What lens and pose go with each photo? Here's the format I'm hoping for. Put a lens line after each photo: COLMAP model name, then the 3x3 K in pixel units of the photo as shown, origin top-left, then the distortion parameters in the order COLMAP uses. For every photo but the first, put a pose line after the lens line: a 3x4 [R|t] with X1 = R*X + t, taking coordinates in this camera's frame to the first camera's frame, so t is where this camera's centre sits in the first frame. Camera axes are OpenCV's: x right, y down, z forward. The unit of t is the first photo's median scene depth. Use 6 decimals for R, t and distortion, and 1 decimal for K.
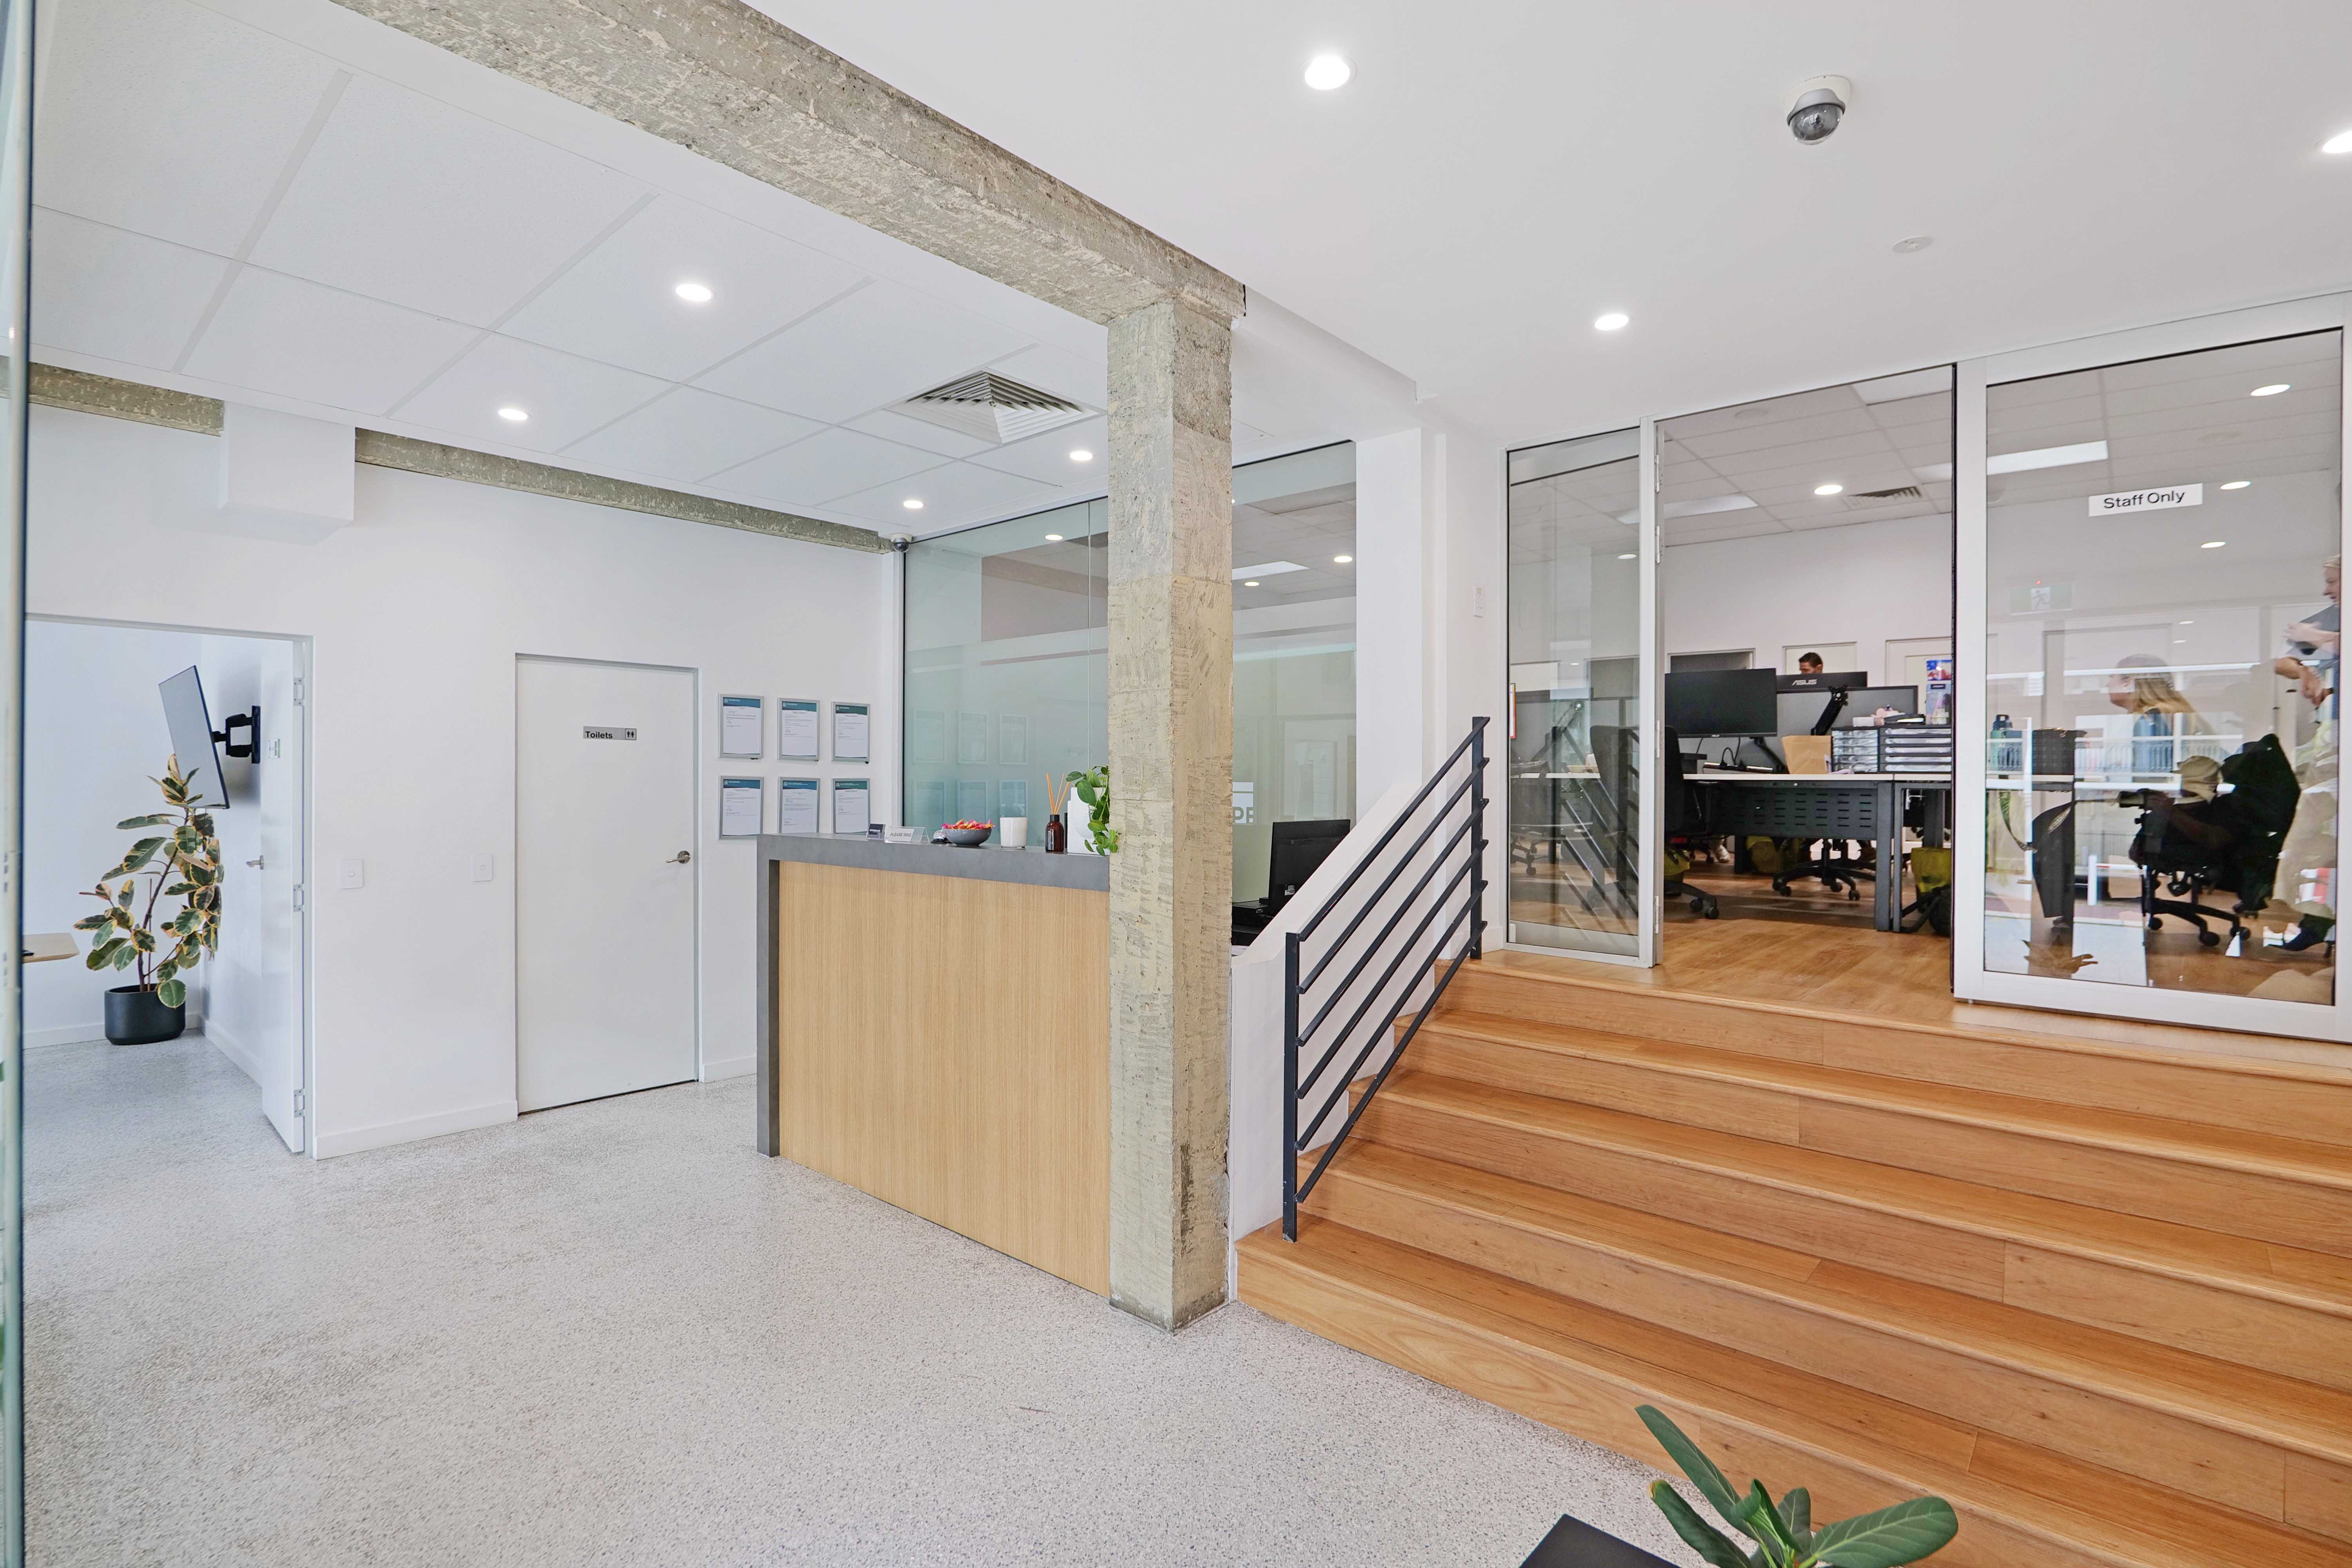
lens RADIAL K [[1123.6, 0, 1149.0], [0, 1123.6, 786.5], [0, 0, 1]] dist [-0.000671, 0.000215]
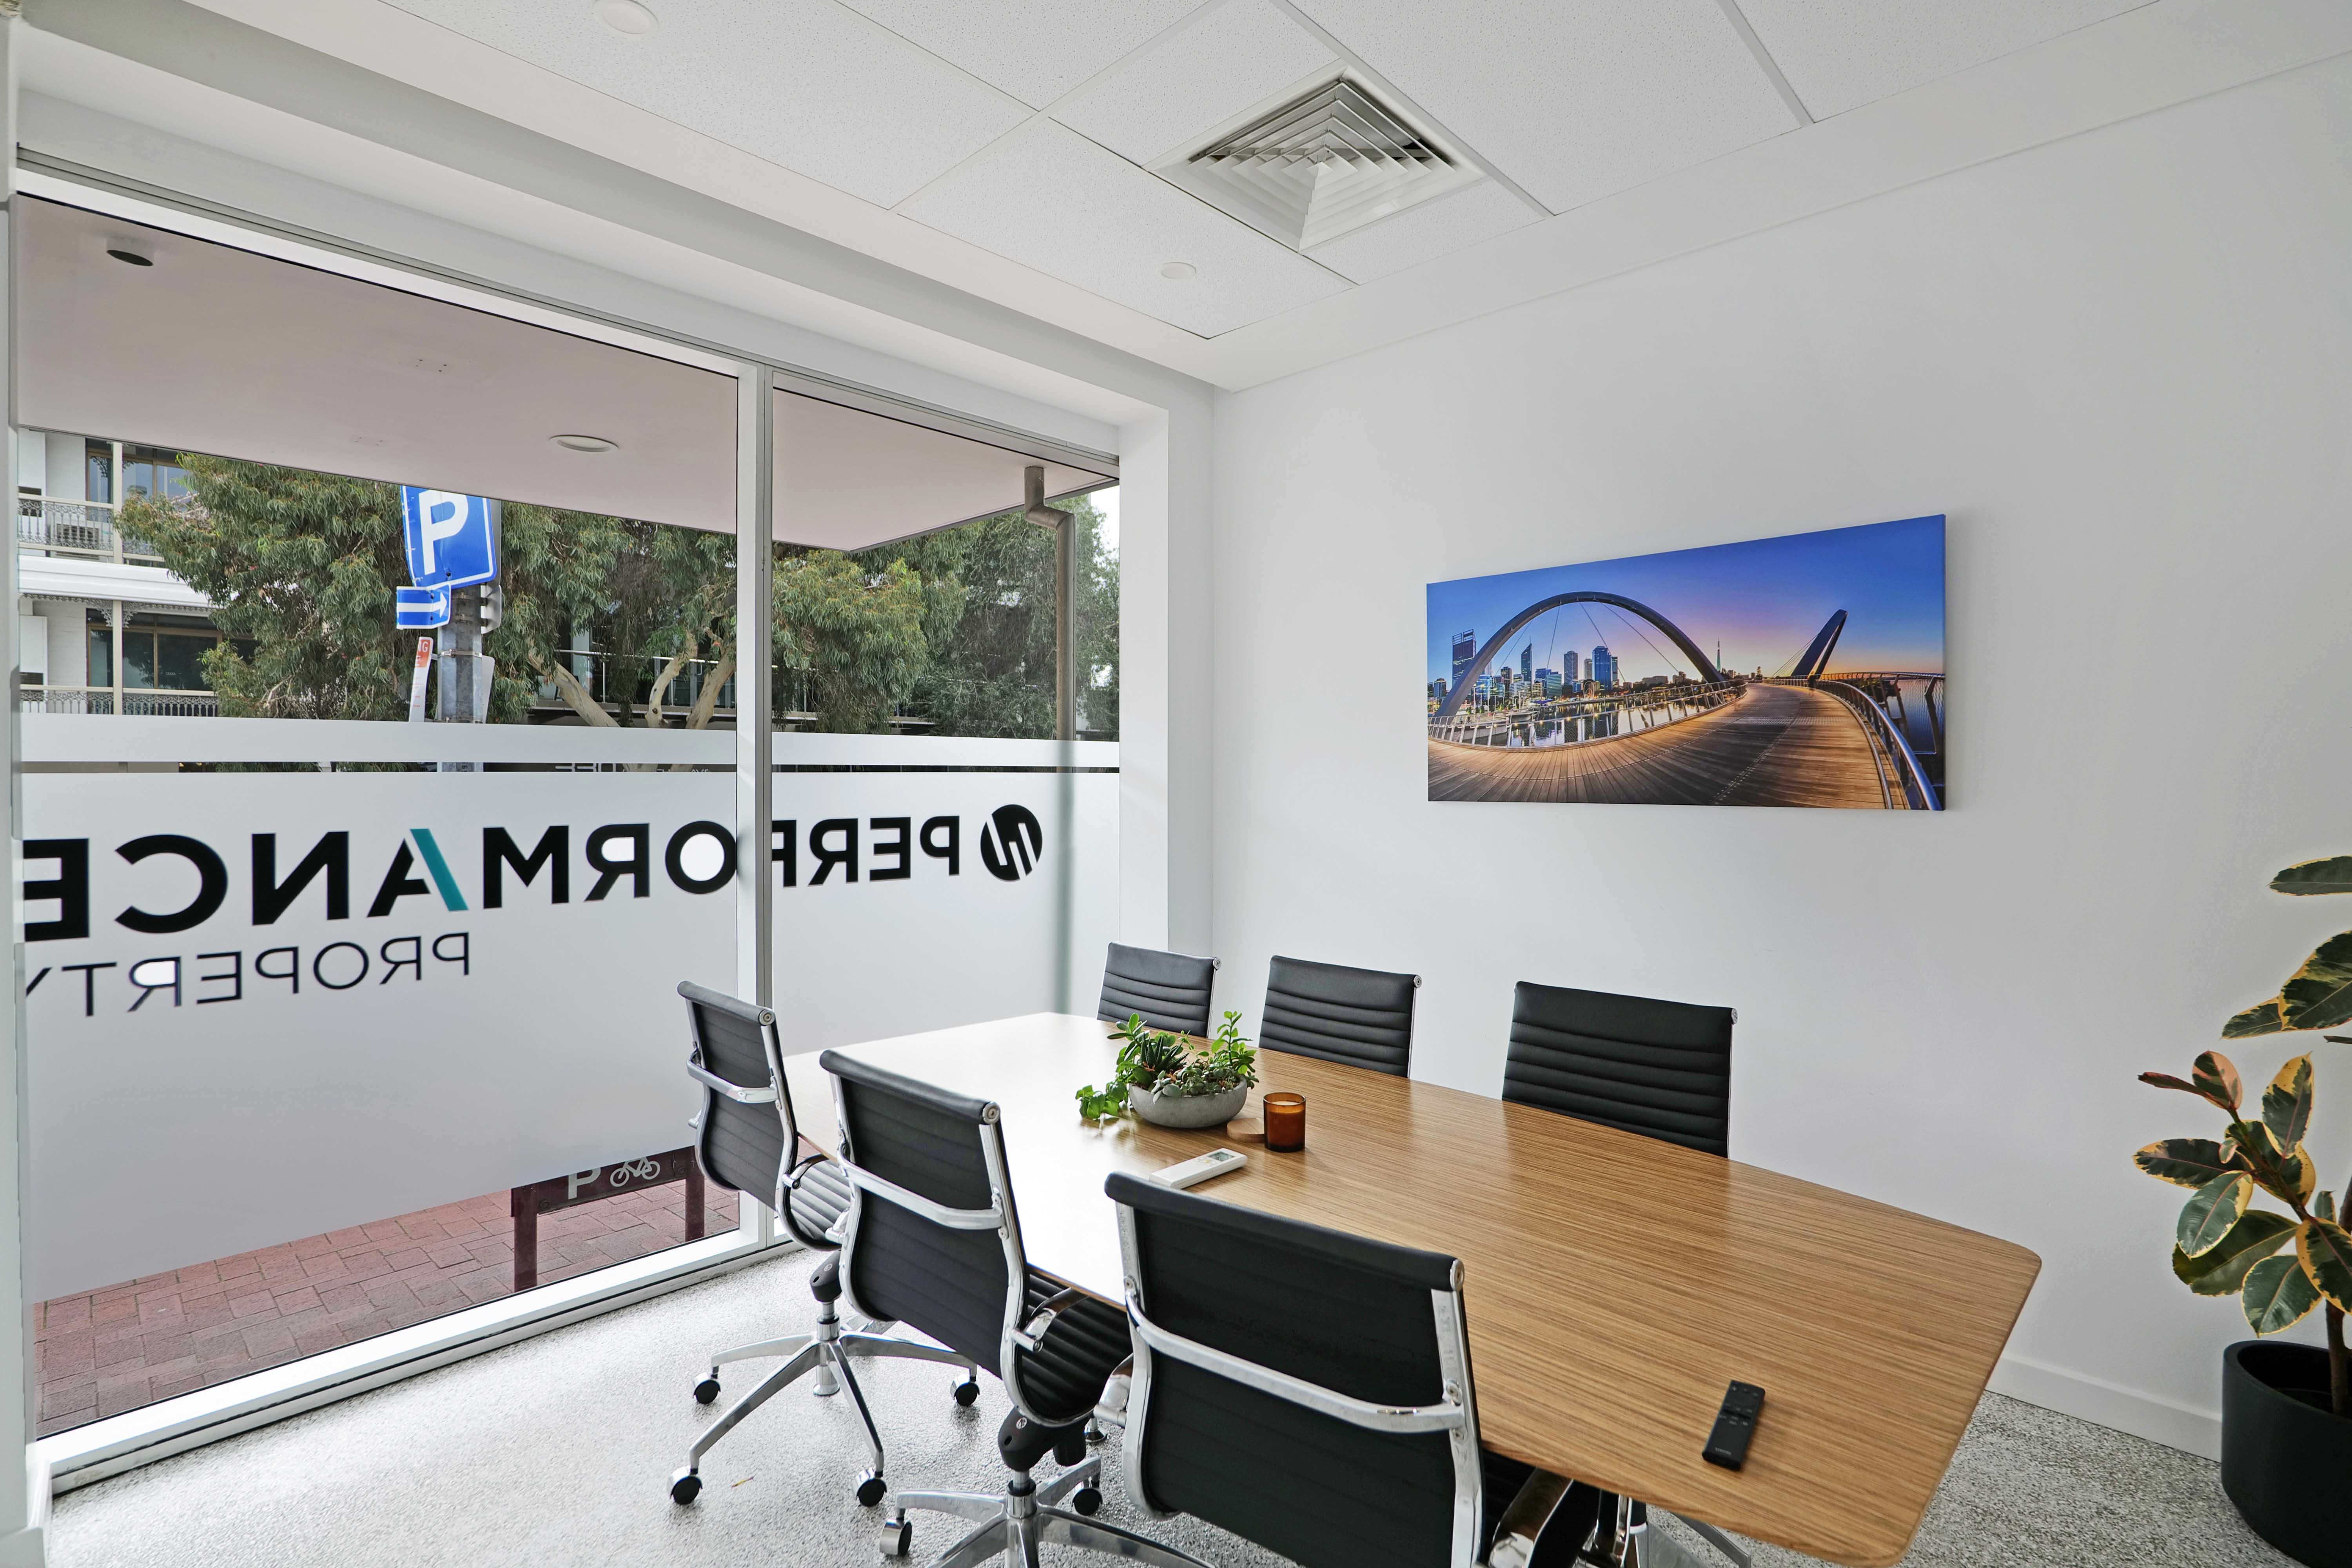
lens RADIAL K [[1123.6, 0, 1149.0], [0, 1123.6, 786.5], [0, 0, 1]] dist [-0.000671, 0.000215]
pose [[-0.031814, 0.006088, -0.999475, -0.803790], [-0.001270, 0.999980, 0.006131, 0.006288], [0.999493, 0.001465, -0.031806, 0.949500]]
